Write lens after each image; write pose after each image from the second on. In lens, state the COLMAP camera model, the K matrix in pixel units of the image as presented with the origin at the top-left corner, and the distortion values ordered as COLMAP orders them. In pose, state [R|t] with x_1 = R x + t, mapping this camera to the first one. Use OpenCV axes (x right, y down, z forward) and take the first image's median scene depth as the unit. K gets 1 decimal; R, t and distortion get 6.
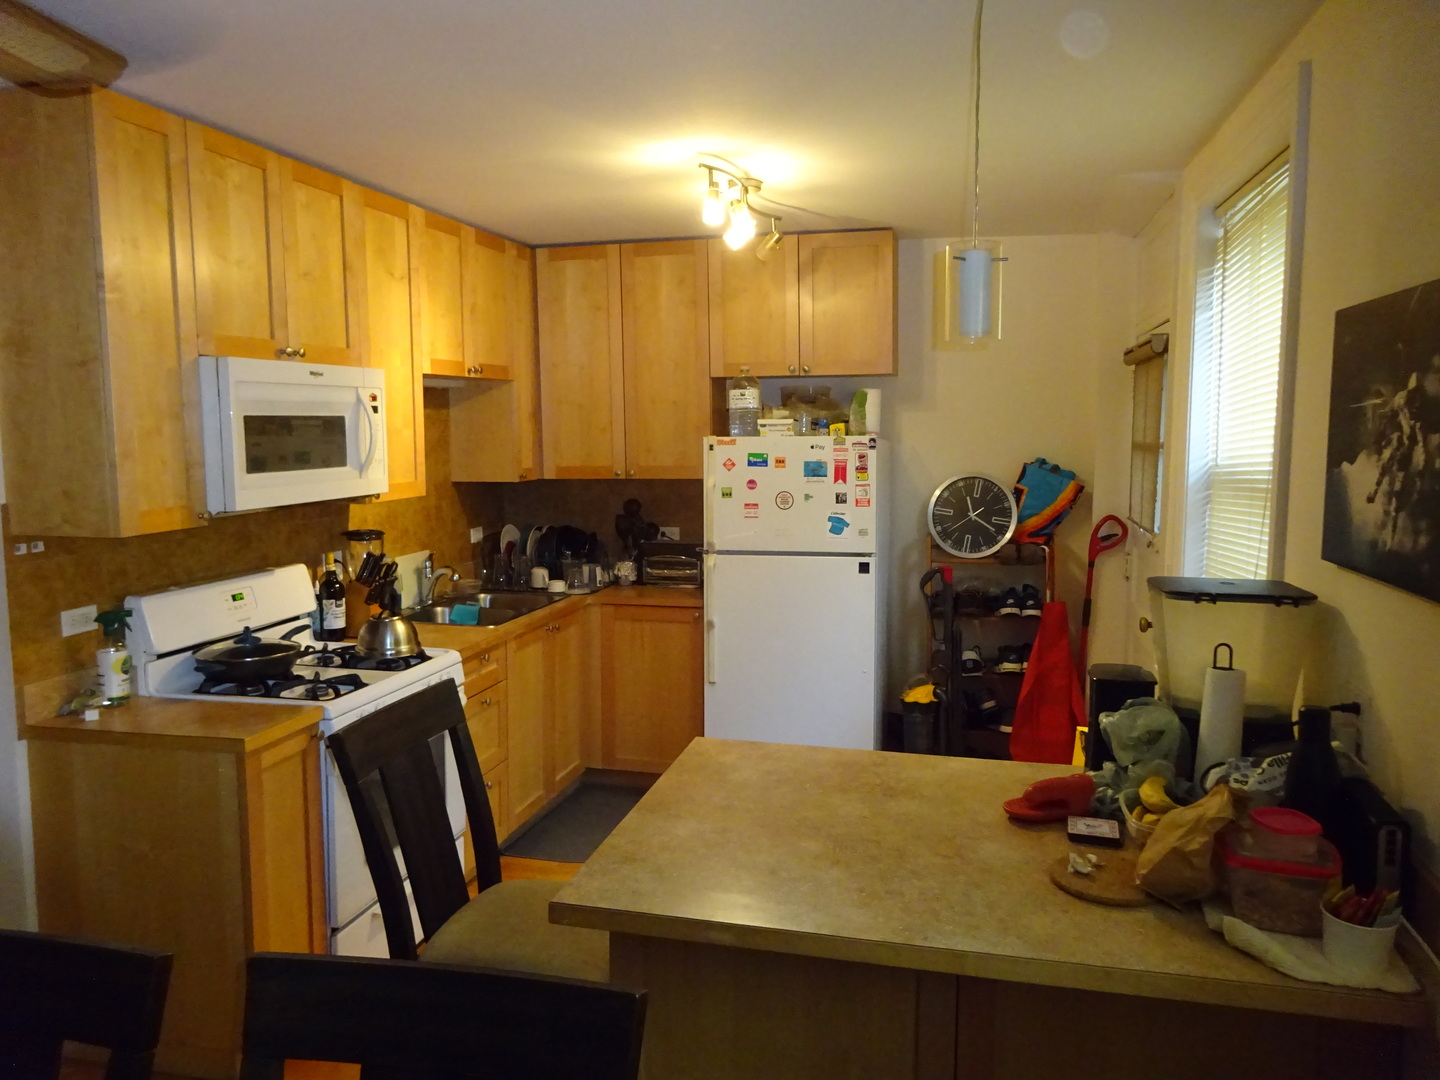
lens RADIAL K [[1060.0, 0, 714.0], [0, 1060.0, 539.6], [0, 0, 1]] dist [0.001435, -0.003011]
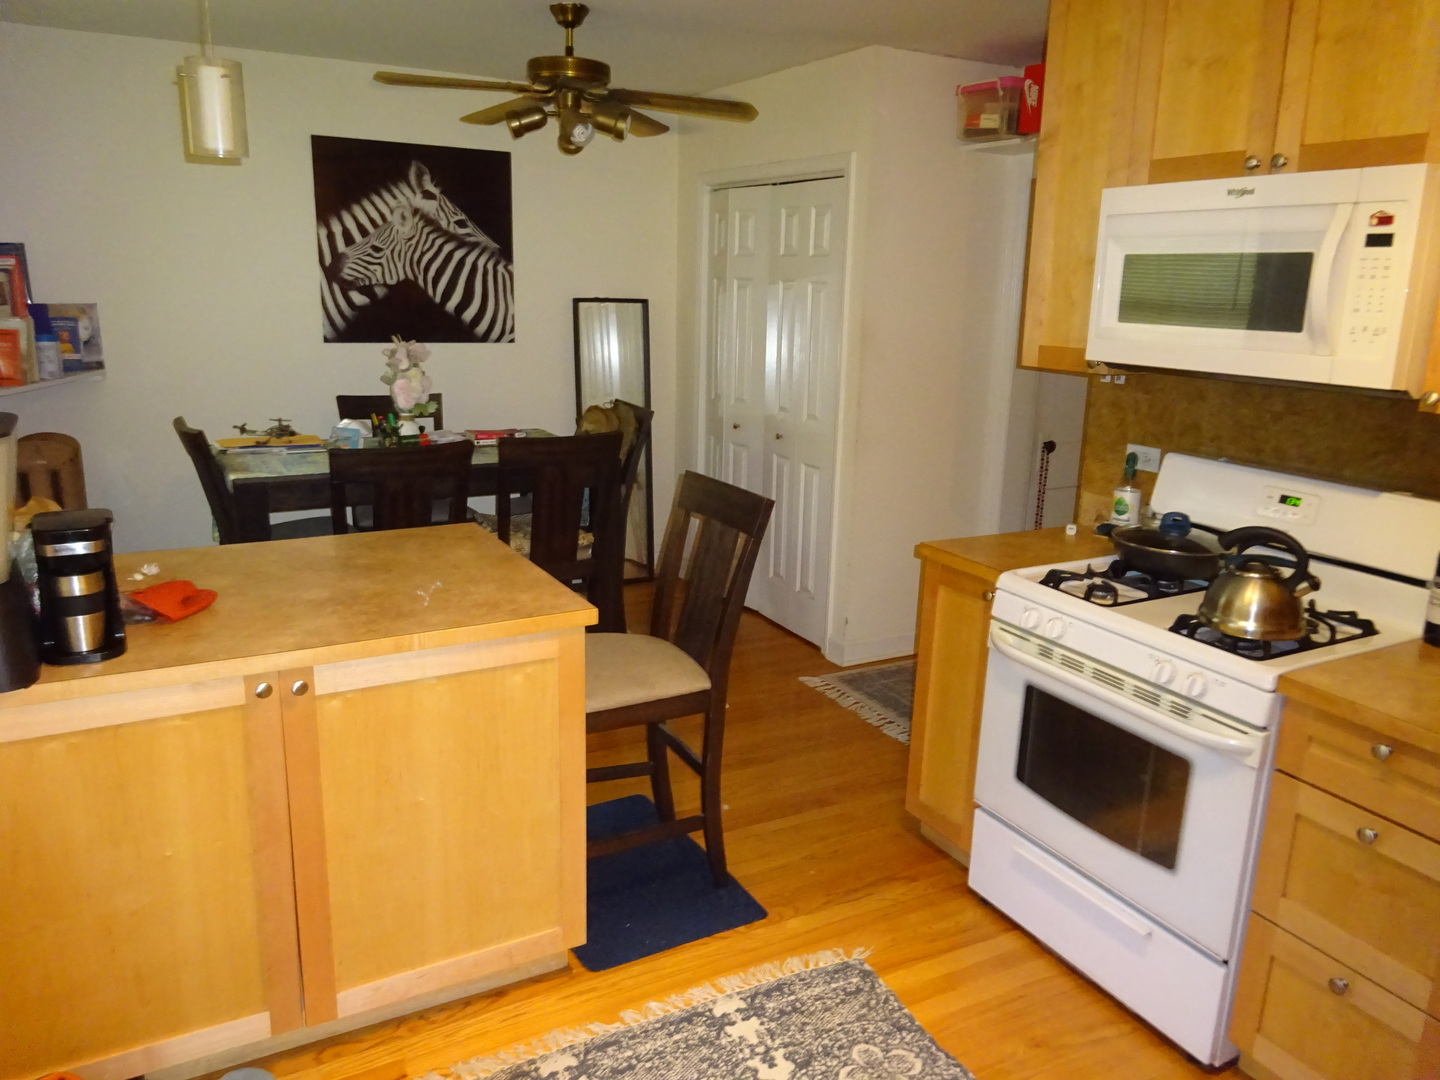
lens RADIAL K [[1060.0, 0, 714.0], [0, 1060.0, 539.6], [0, 0, 1]] dist [0.001435, -0.003011]
pose [[-0.734670, 0.143282, -0.663121, 0.446793], [-0.103324, 0.942410, 0.318101, -0.144954], [0.670510, 0.302216, -0.677556, 1.507010]]
